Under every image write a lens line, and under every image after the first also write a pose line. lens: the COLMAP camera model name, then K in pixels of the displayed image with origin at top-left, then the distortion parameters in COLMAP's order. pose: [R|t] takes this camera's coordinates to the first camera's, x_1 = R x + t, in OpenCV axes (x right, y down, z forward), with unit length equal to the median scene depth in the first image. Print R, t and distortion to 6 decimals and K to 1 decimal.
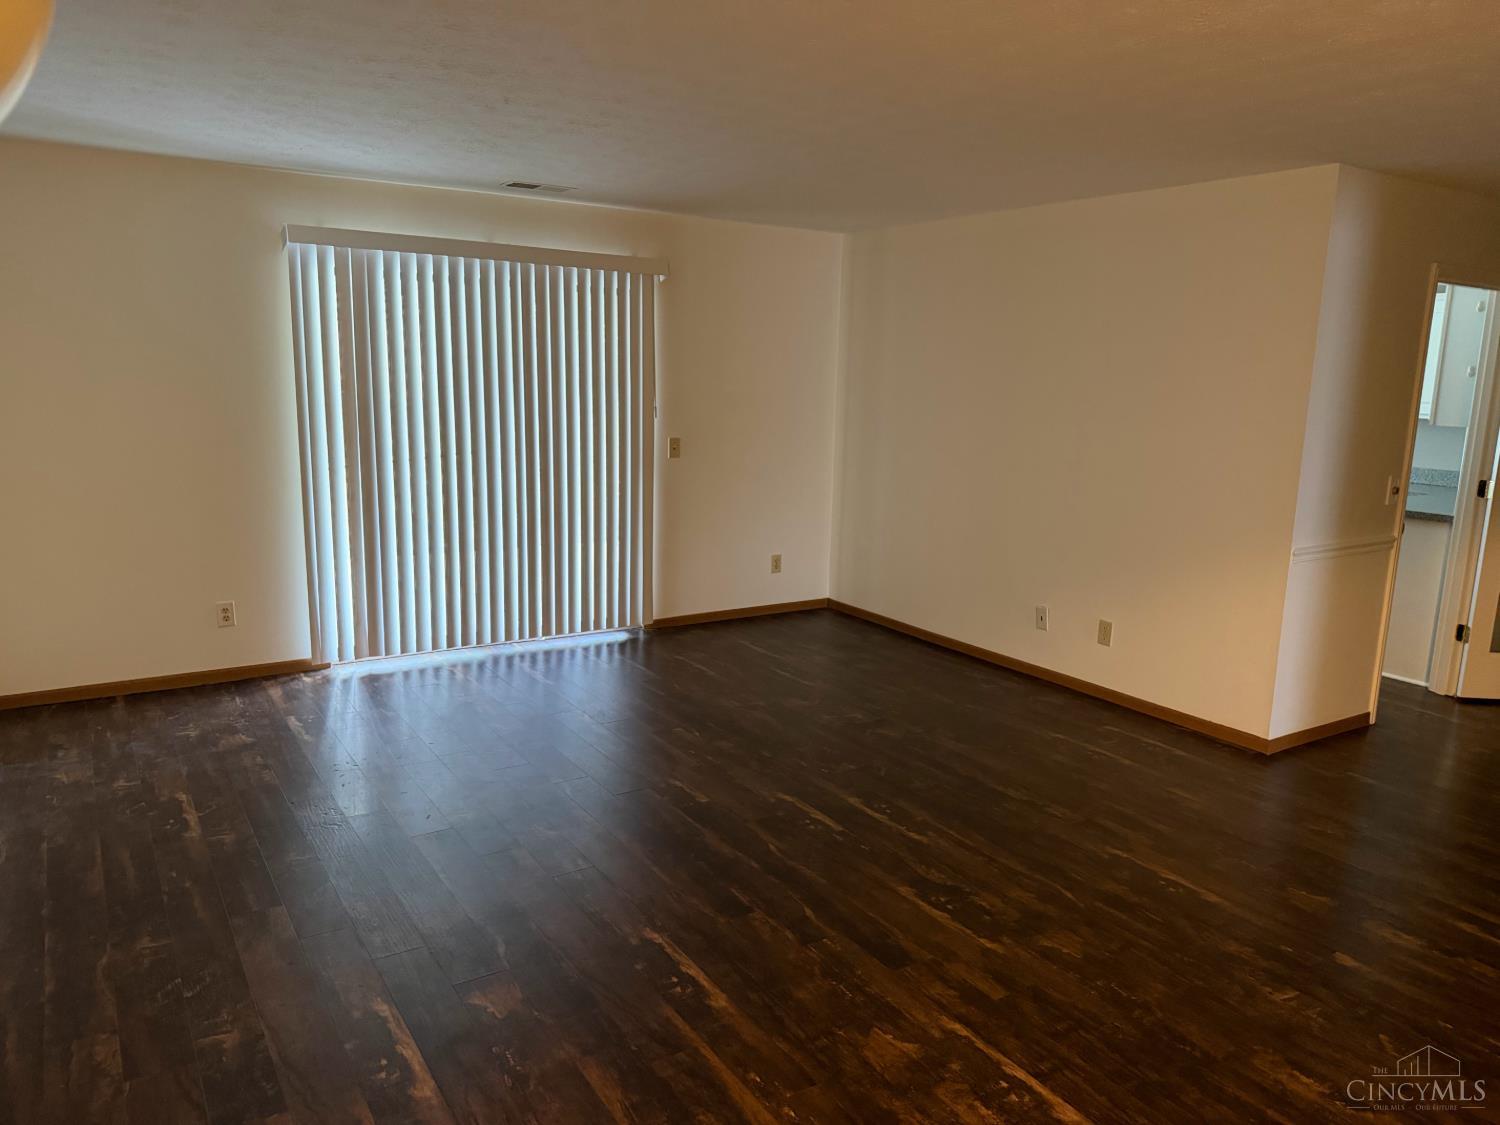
lens RADIAL K [[1055.7, 0, 761.4], [0, 1055.7, 564.4], [0, 0, 1]] dist [0.123719, -0.183723]
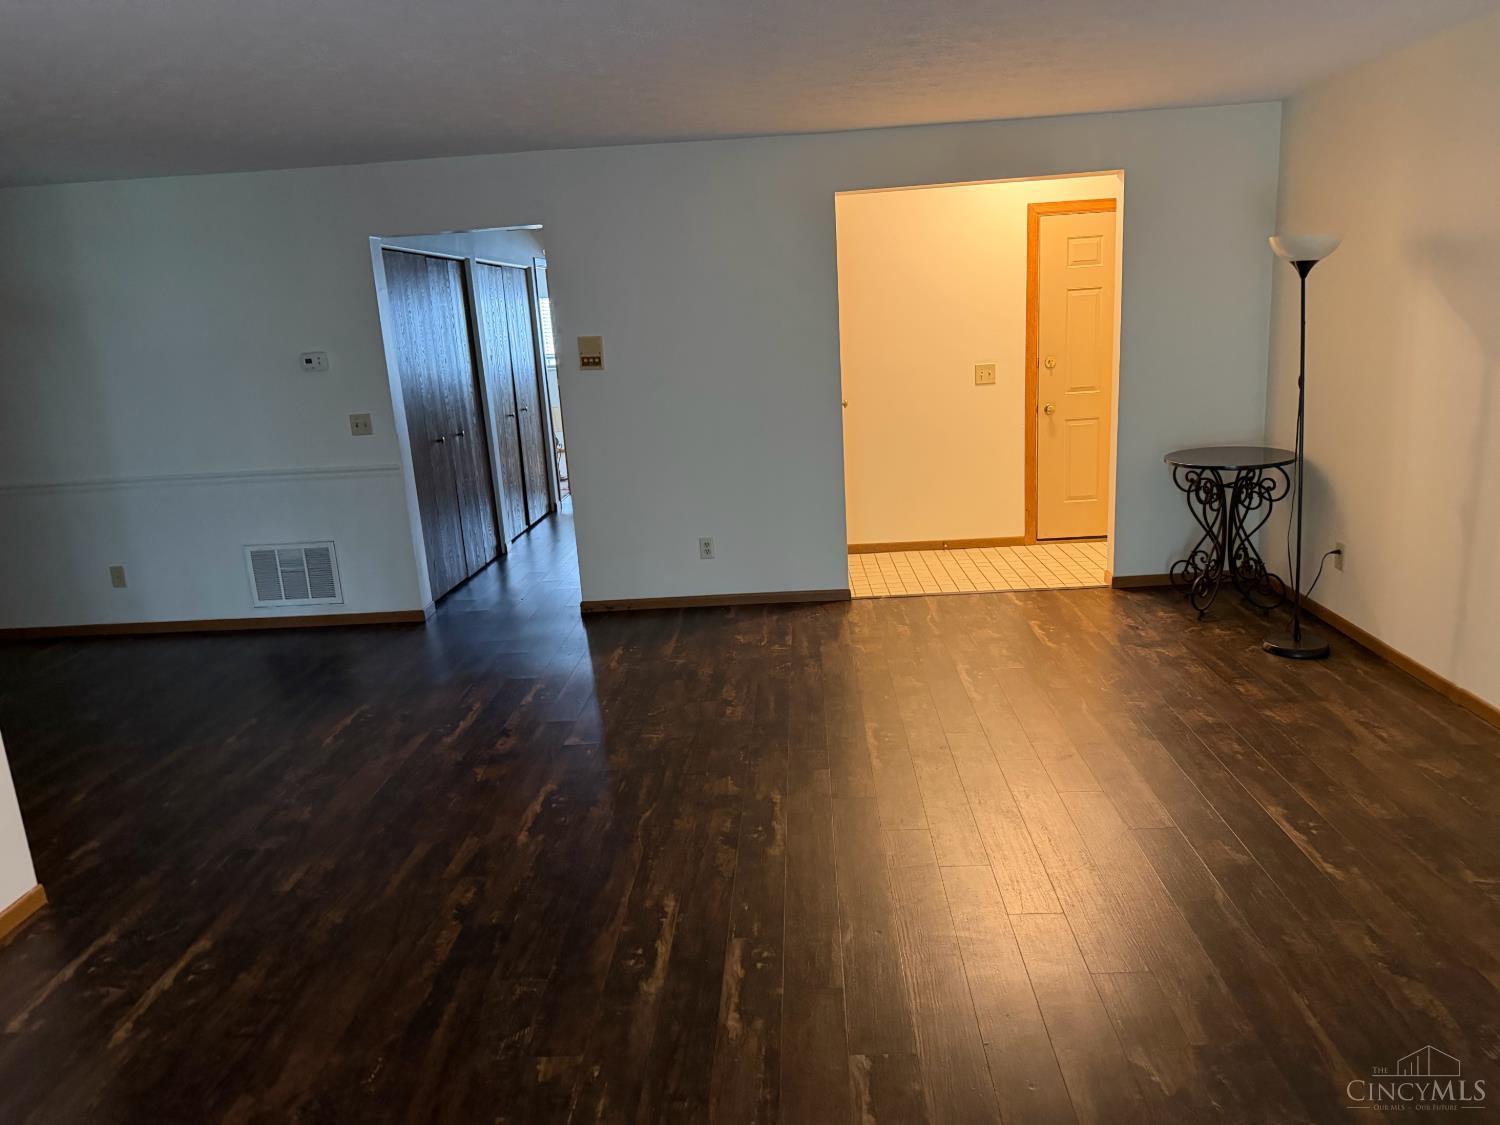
lens RADIAL K [[1028.3, 0, 750.0], [0, 1028.3, 562.5], [0, 0, 1]] dist [0.037959, -0.000680]
pose [[-0.808125, -0.121039, 0.576440, -0.221505], [0.143301, 0.908850, 0.391735, -0.190162], [-0.571313, 0.399175, -0.717120, 0.979552]]
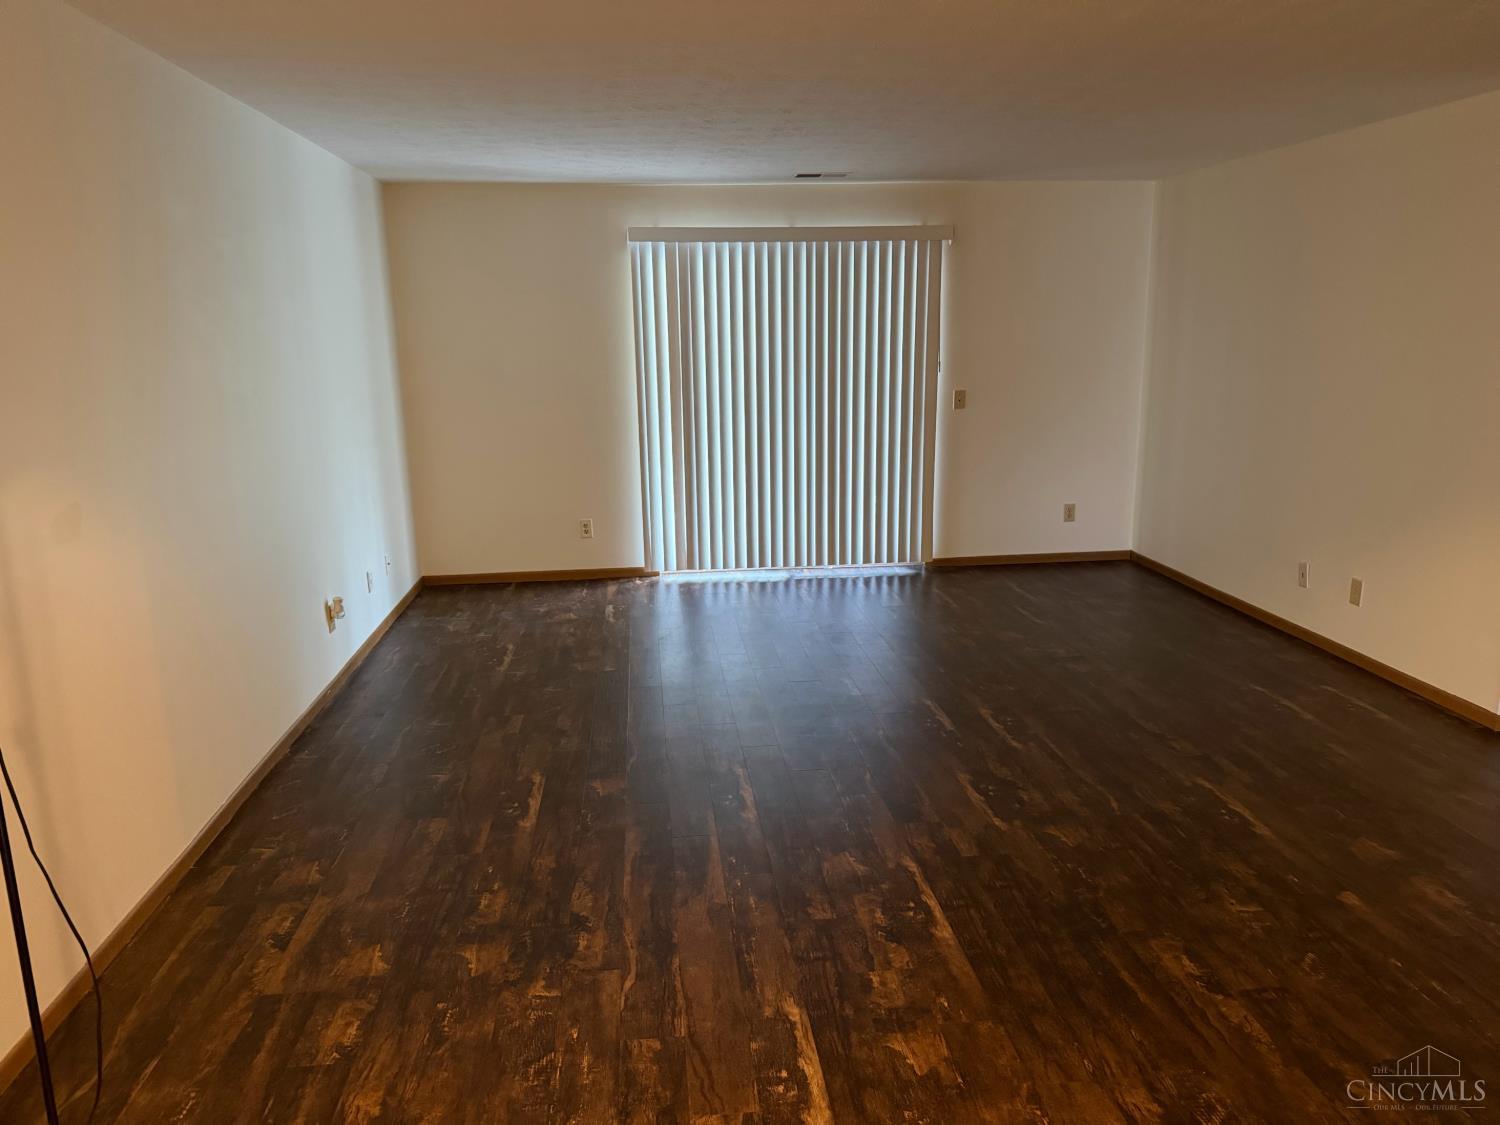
lens RADIAL K [[1055.7, 0, 761.4], [0, 1055.7, 564.4], [0, 0, 1]] dist [0.123719, -0.183723]
pose [[0.893774, 0.060429, -0.444428, 0.270310], [-0.044731, 0.997952, 0.045735, 0.019752], [0.446281, -0.020997, 0.894646, -0.078012]]
